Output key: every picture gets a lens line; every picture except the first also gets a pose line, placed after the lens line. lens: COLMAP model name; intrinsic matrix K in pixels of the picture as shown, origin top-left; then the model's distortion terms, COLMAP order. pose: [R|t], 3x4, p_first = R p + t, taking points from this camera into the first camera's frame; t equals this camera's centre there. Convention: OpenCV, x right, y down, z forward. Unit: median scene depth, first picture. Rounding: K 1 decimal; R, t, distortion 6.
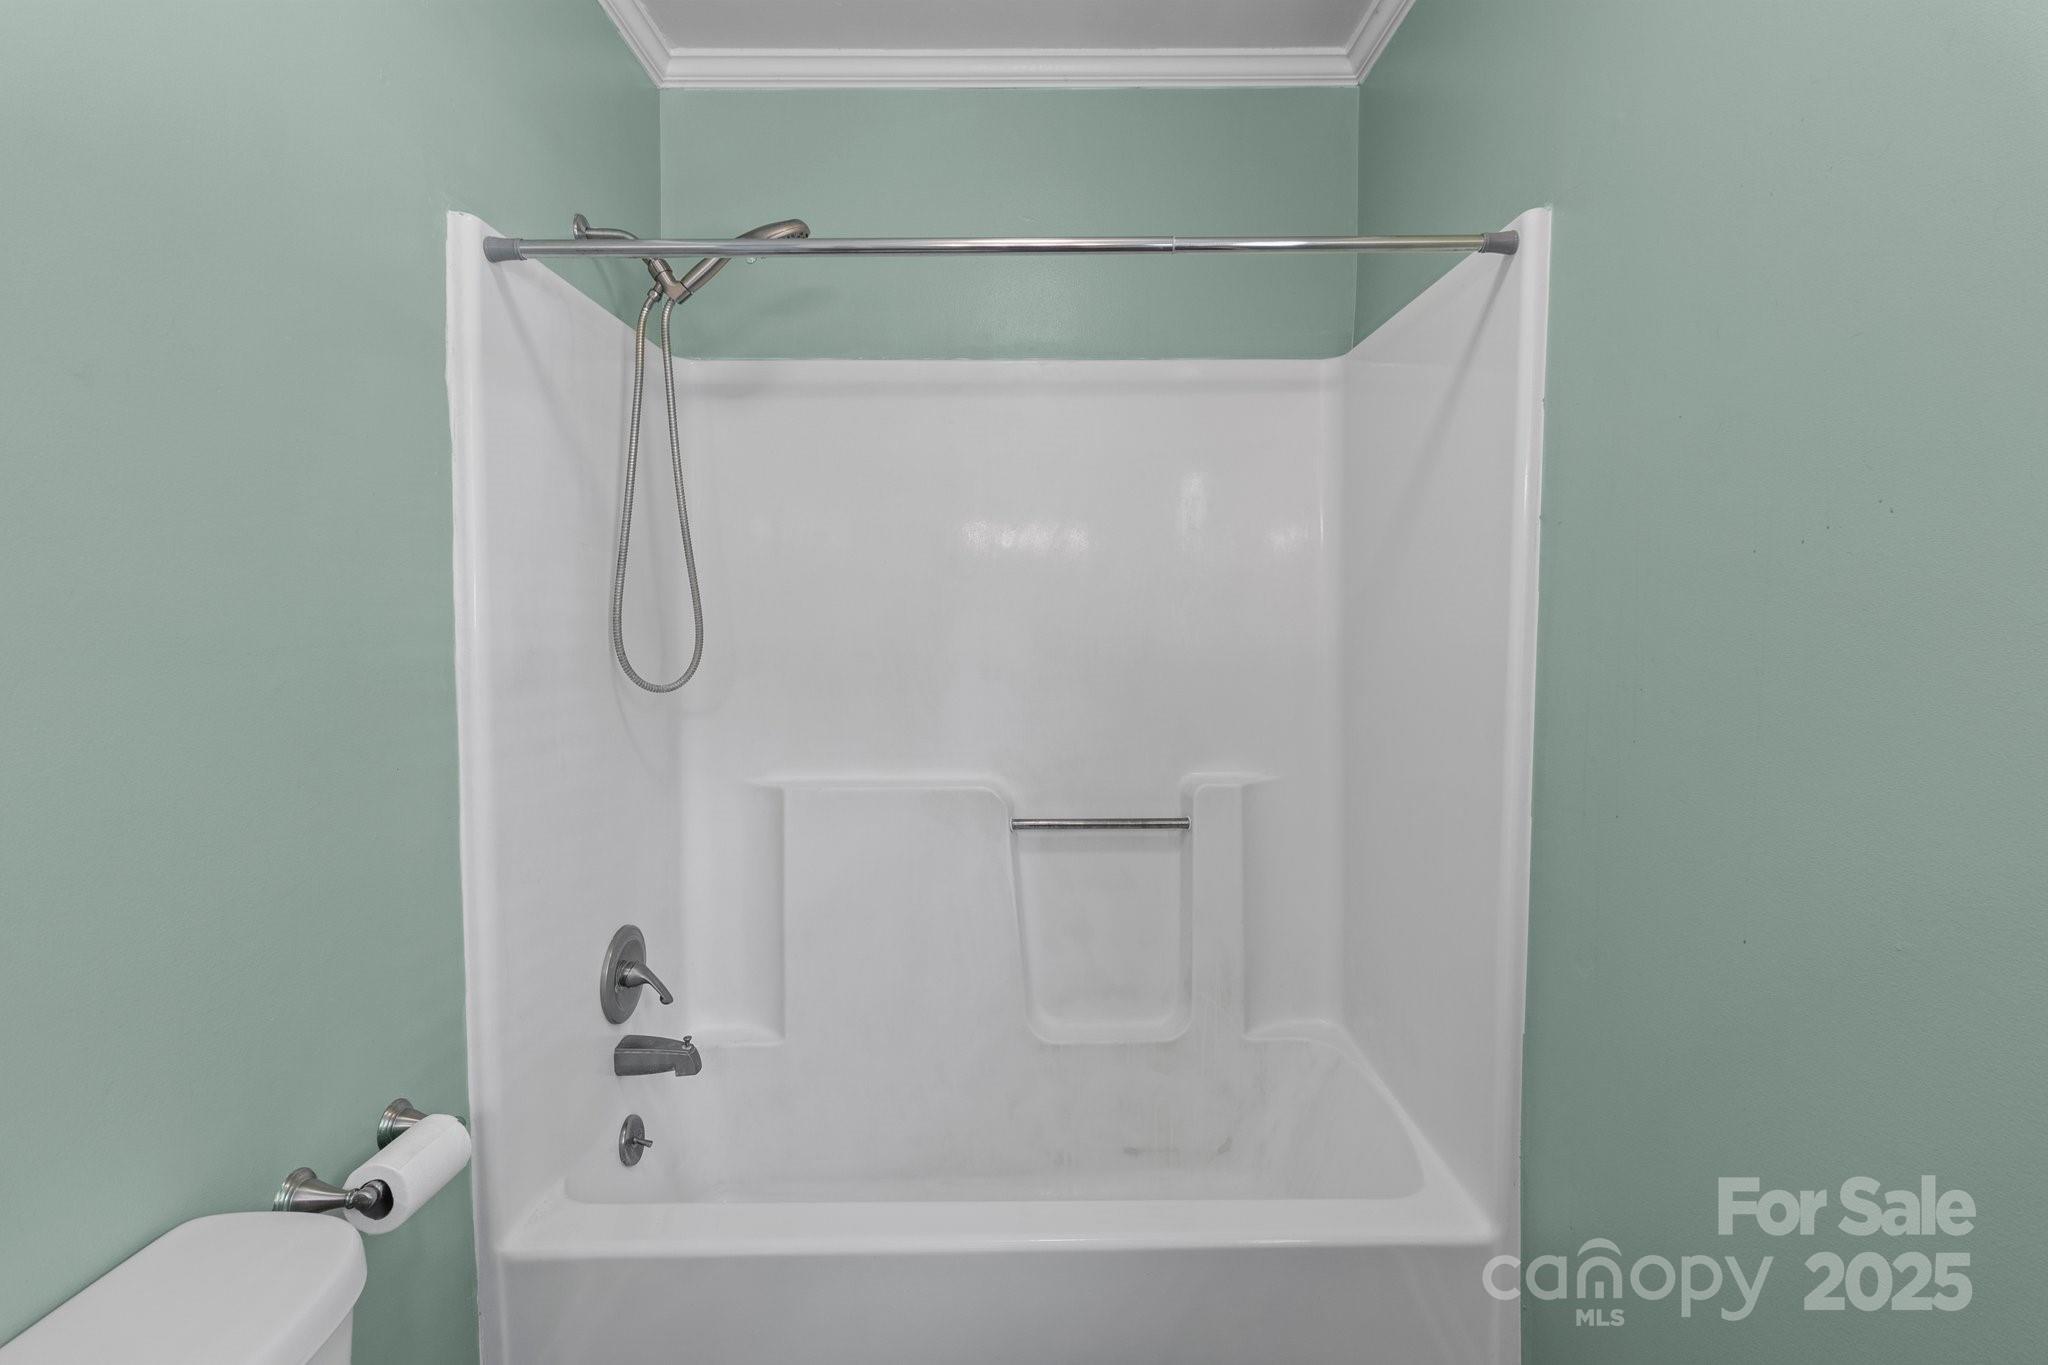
lens RADIAL K [[939.0, 0, 1024.0], [0, 939.0, 682.5], [0, 0, 1]] dist [0.001146, 0.000431]
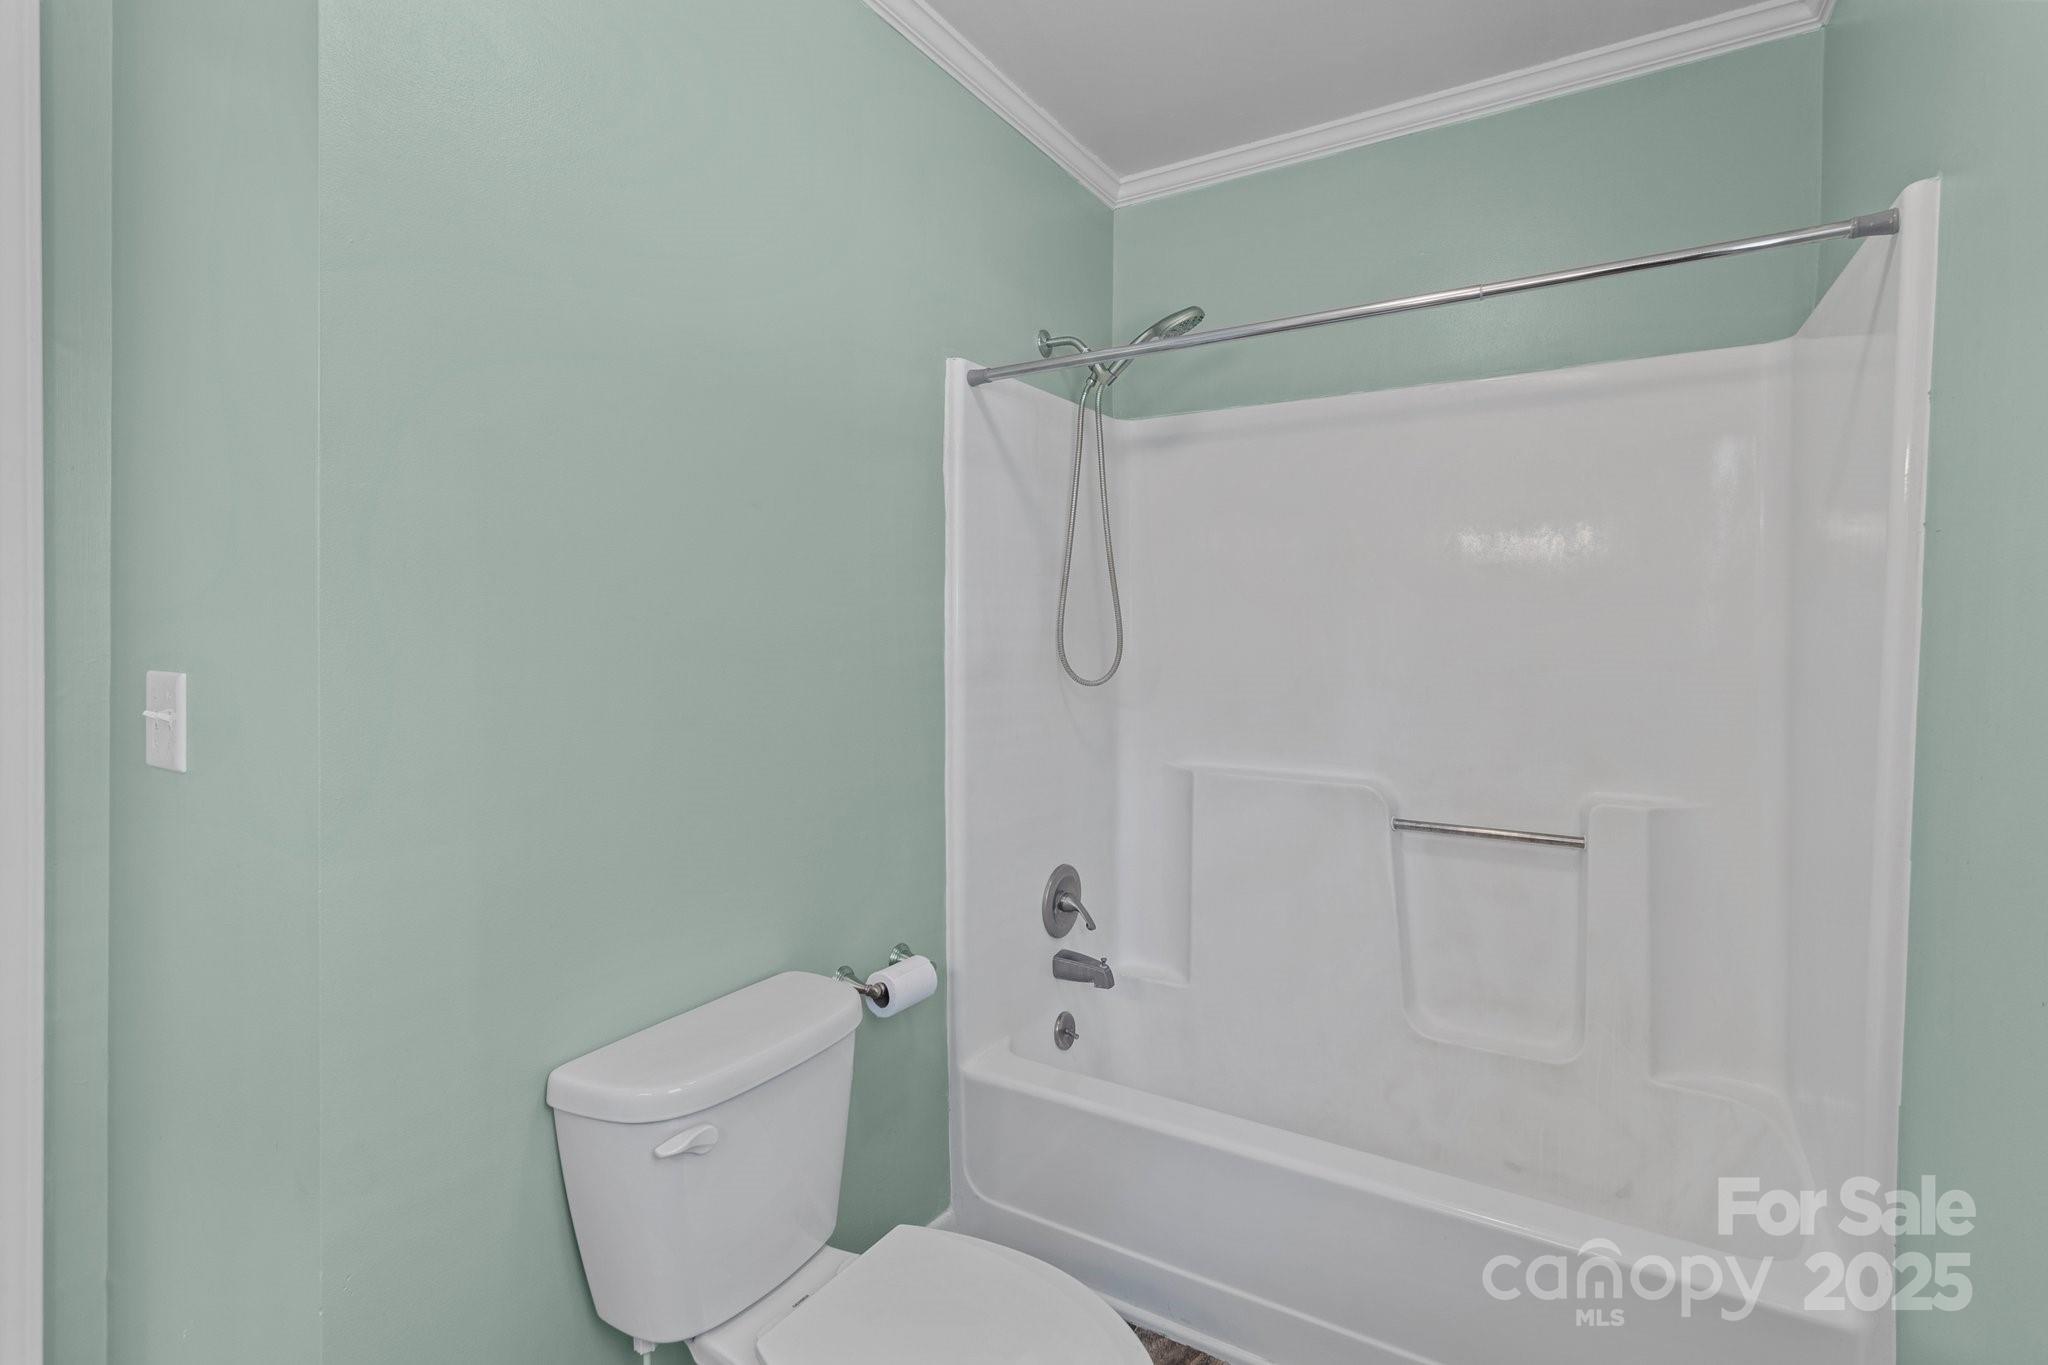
lens RADIAL K [[959.5, 0, 1024.9], [0, 959.5, 694.4], [0, 0, 1]] dist [0.001148, 0.000599]
pose [[0.846167, 0.041942, -0.531265, 0.225520], [-0.036930, 0.999117, 0.020058, -0.001445], [0.531637, 0.002647, 0.846968, -0.156684]]
